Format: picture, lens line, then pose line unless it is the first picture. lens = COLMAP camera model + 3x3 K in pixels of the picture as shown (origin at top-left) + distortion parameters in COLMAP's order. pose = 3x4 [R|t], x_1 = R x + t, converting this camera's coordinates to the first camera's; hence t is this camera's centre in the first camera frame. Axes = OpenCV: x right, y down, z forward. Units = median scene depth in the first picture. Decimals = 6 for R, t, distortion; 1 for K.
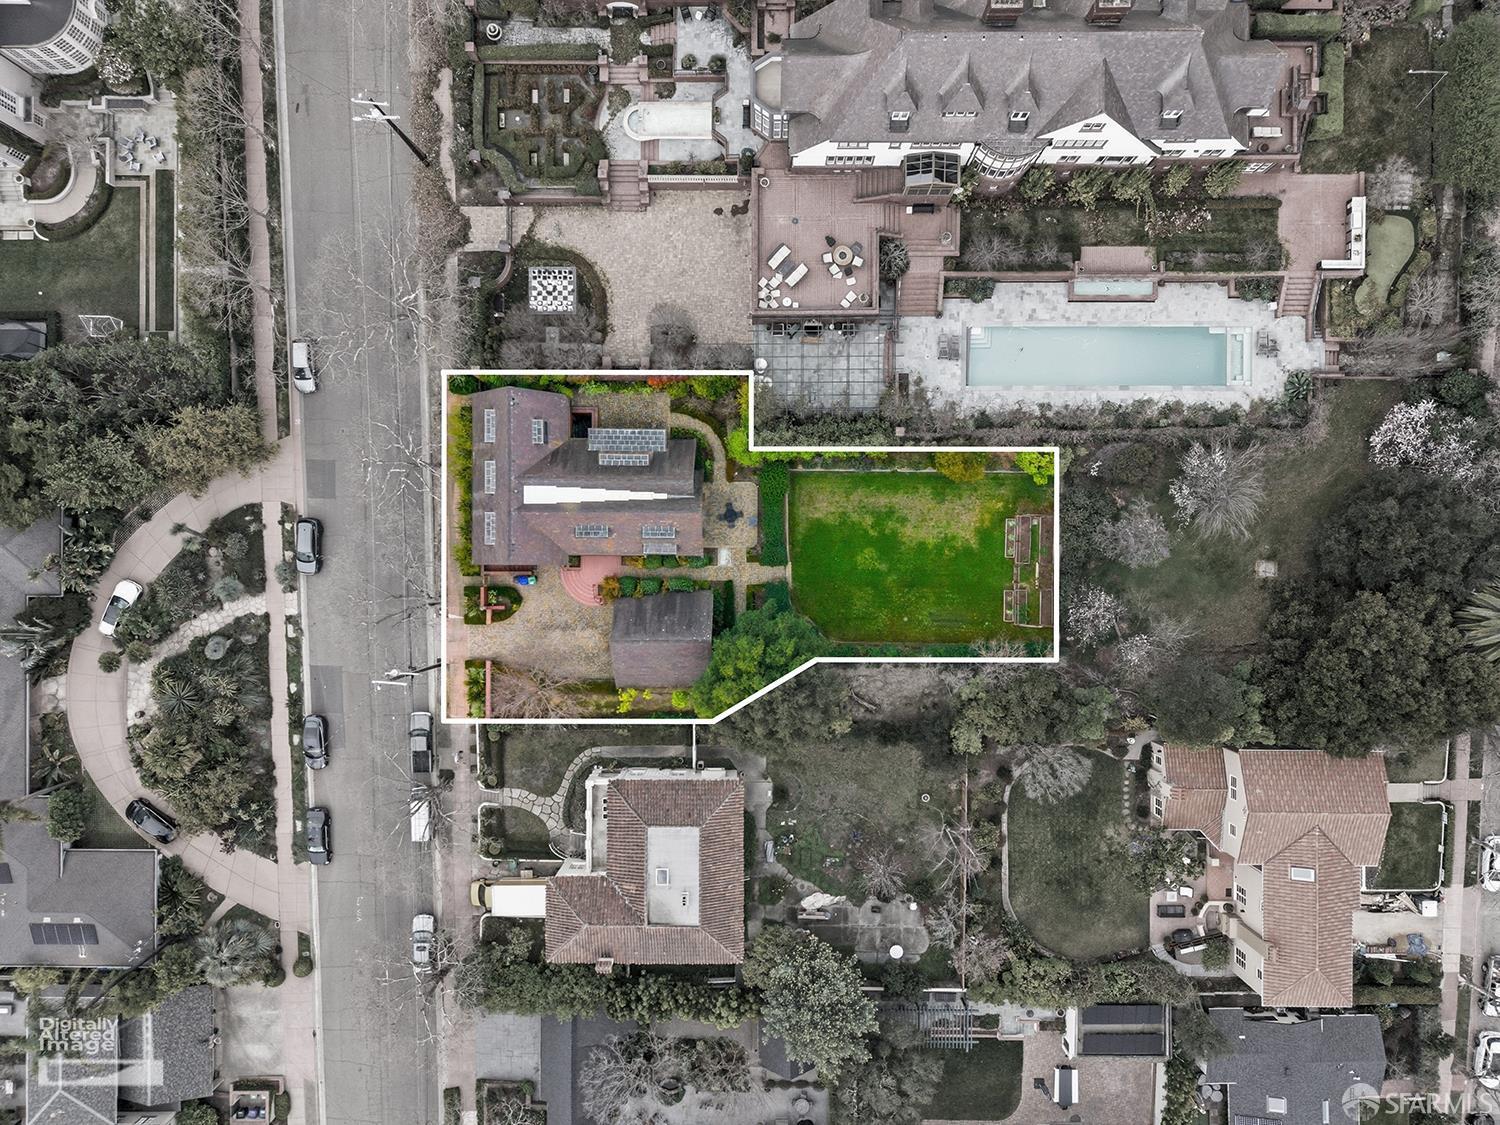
lens RADIAL K [[1233.6, 0, 748.9], [0, 1233.6, 553.9], [0, 0, 1]] dist [0.046267, -0.021249]
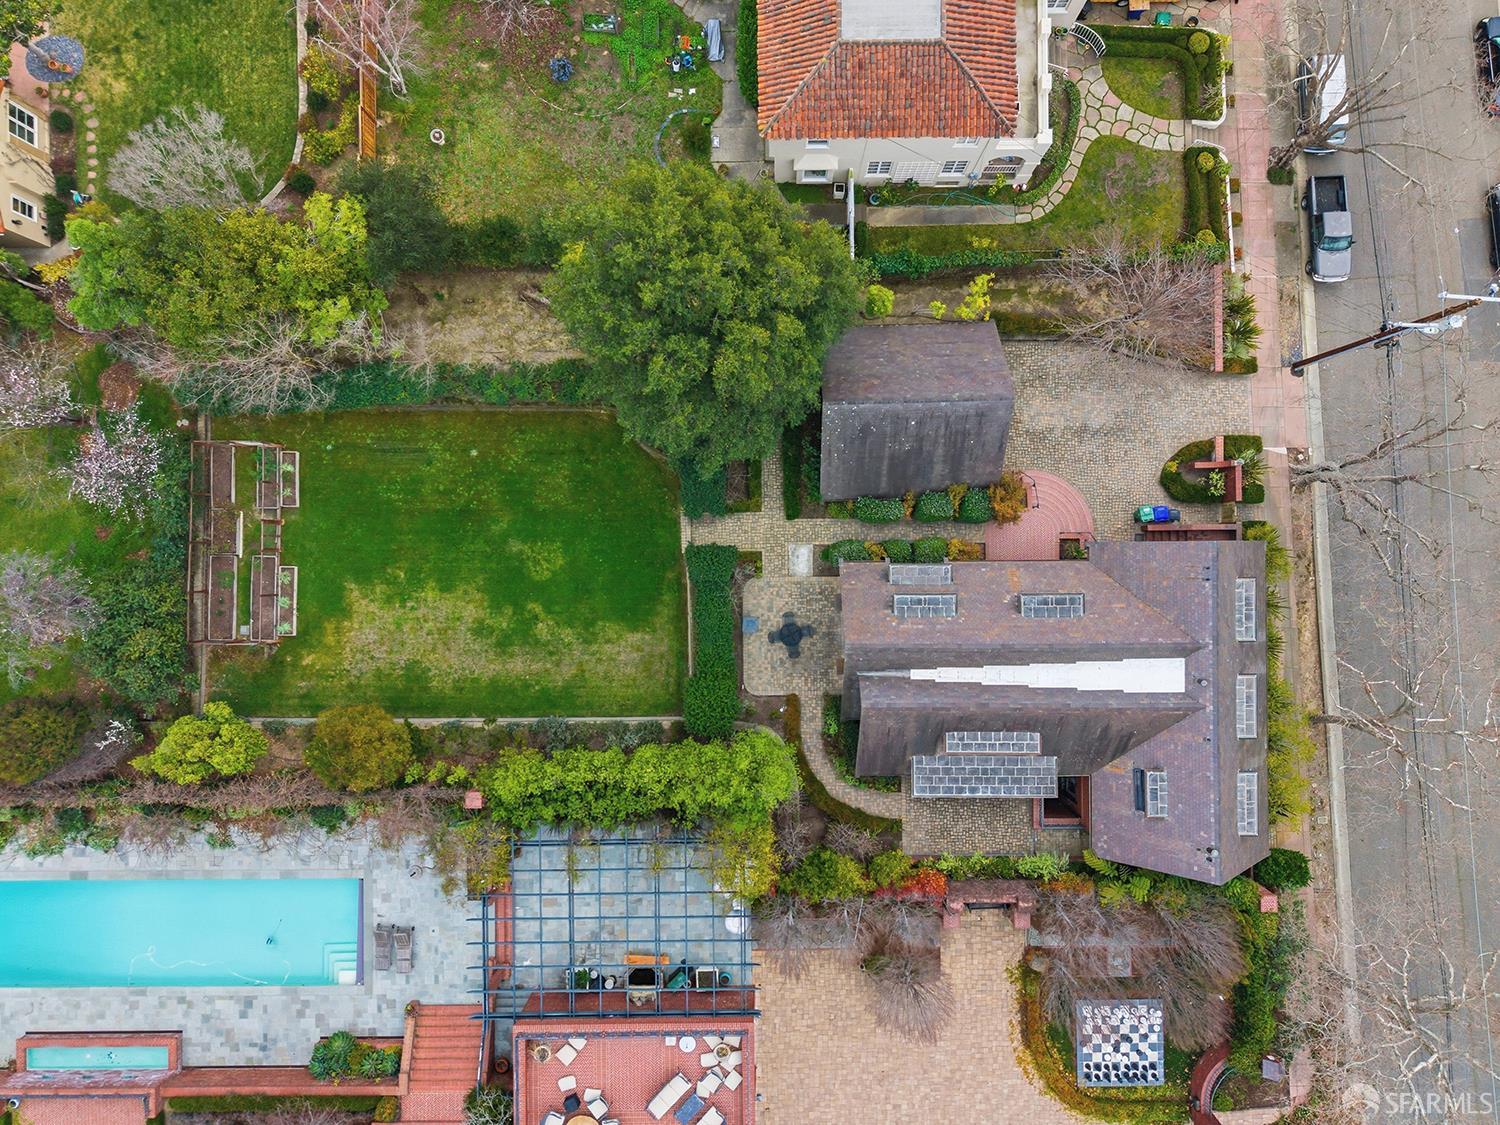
lens RADIAL K [[1085.1, 0, 756.6], [0, 1085.1, 560.8], [0, 0, 1]] dist [0.024282, -0.039450]
pose [[-0.999526, 0.011866, 0.028400, -0.013812], [-0.011848, -0.999929, 0.000798, 0.002331], [0.028407, 0.000461, 0.999596, 0.513129]]
